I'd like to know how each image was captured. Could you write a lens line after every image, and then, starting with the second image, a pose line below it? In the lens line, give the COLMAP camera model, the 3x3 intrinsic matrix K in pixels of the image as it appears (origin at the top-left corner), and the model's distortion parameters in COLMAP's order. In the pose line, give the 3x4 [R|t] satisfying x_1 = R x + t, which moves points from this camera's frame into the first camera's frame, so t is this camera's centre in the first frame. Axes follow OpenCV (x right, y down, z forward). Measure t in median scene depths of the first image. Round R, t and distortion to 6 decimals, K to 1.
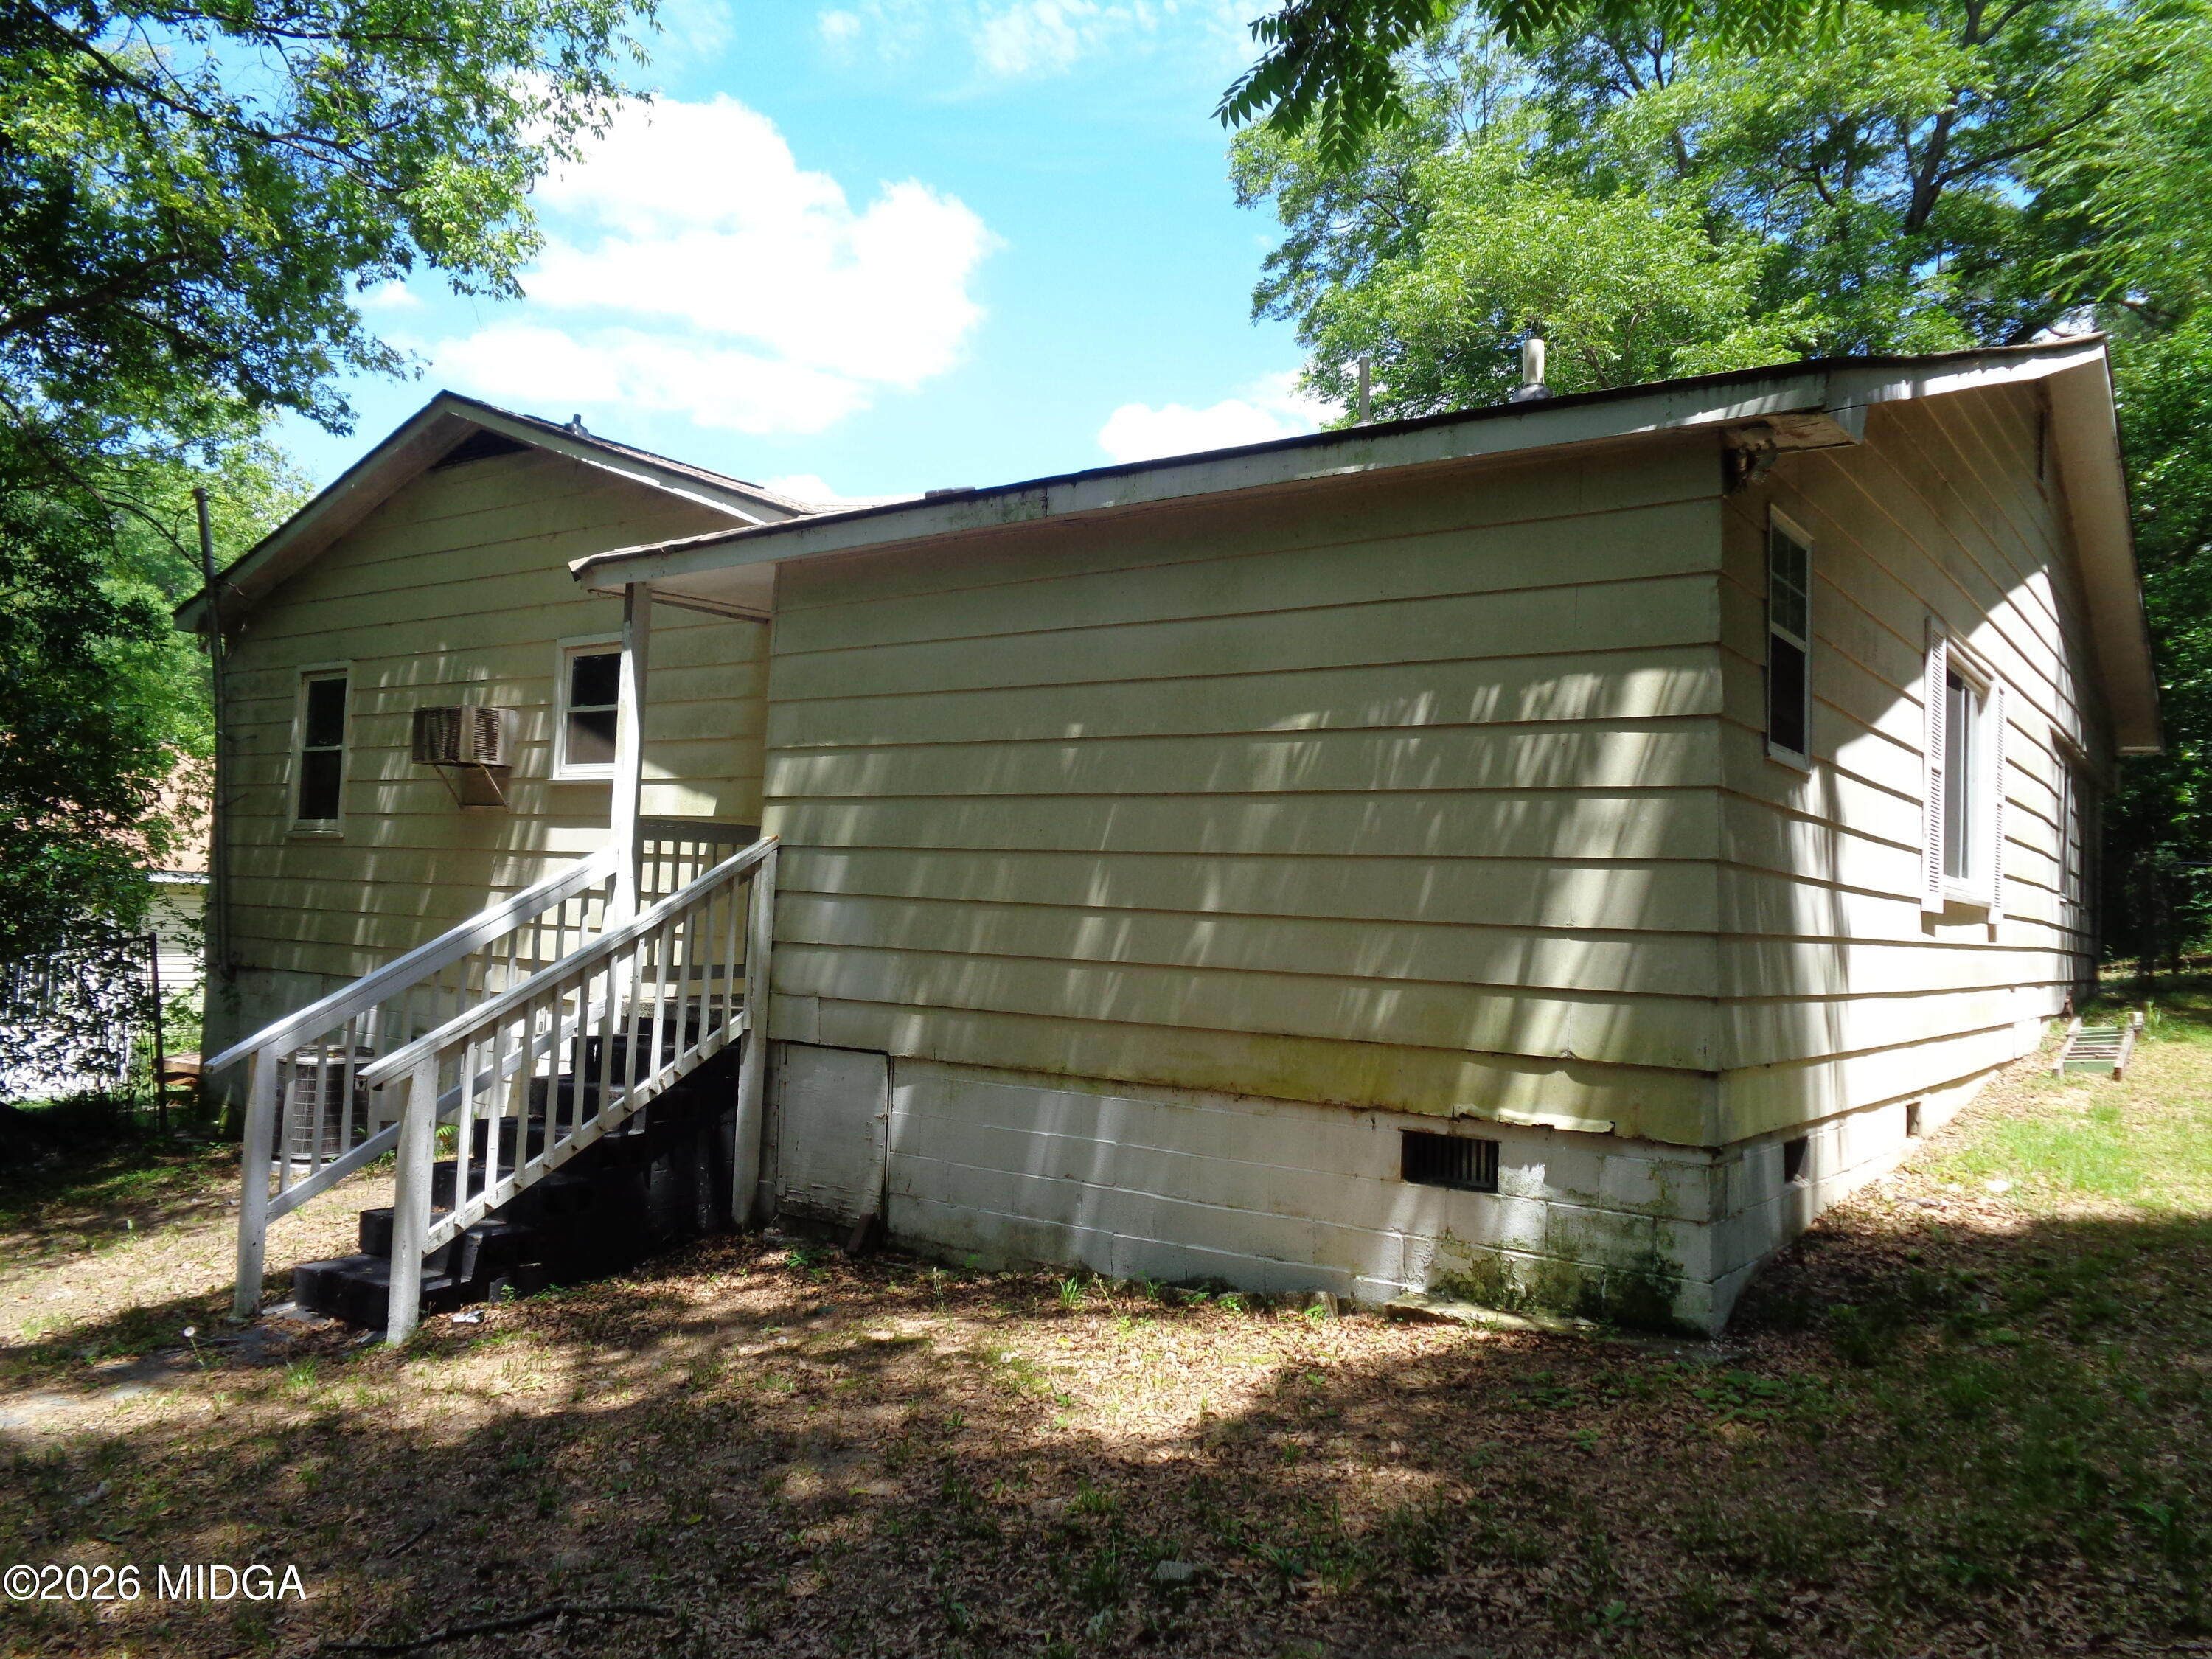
lens RADIAL K [[1667.4, 0, 1115.0], [0, 1667.4, 830.4], [0, 0, 1]] dist [0.003883, 0.003639]
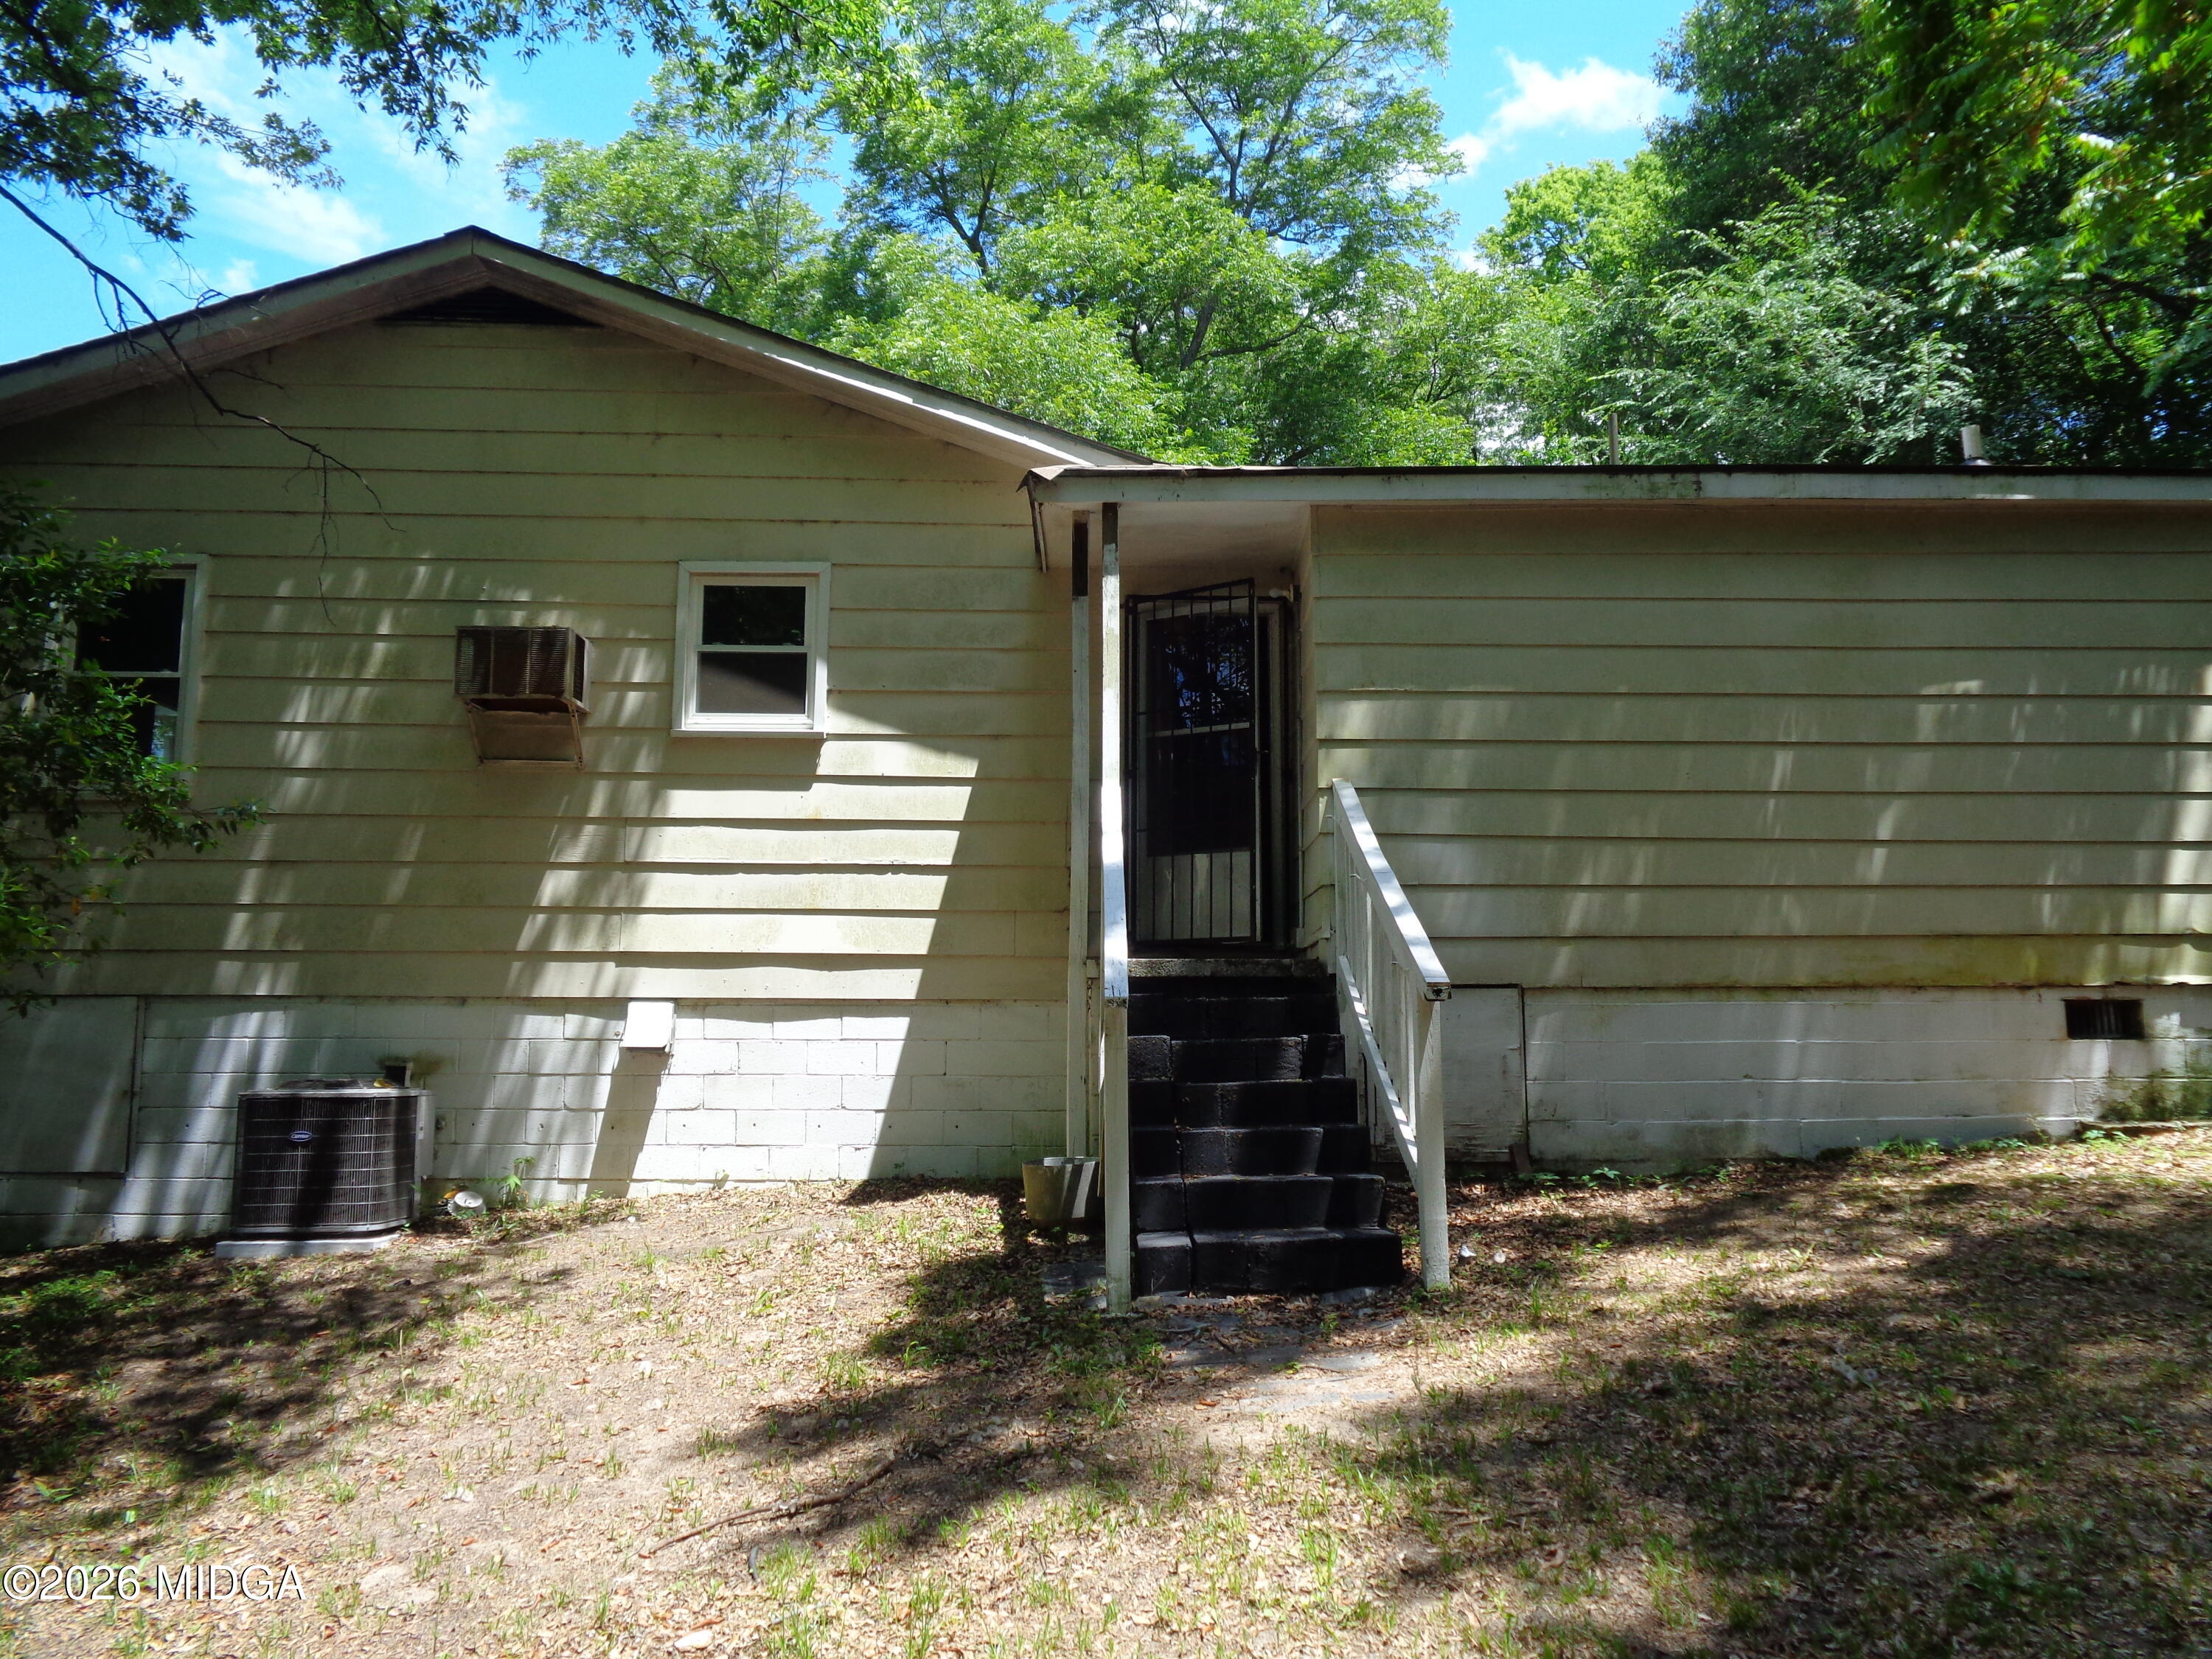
lens RADIAL K [[1667.4, 0, 1115.0], [0, 1667.4, 830.4], [0, 0, 1]] dist [0.003883, 0.003639]
pose [[0.782553, 0.045420, 0.620925, -1.116035], [0.000521, 0.997287, -0.073606, 0.129738], [-0.622584, 0.057924, 0.780406, 0.392930]]
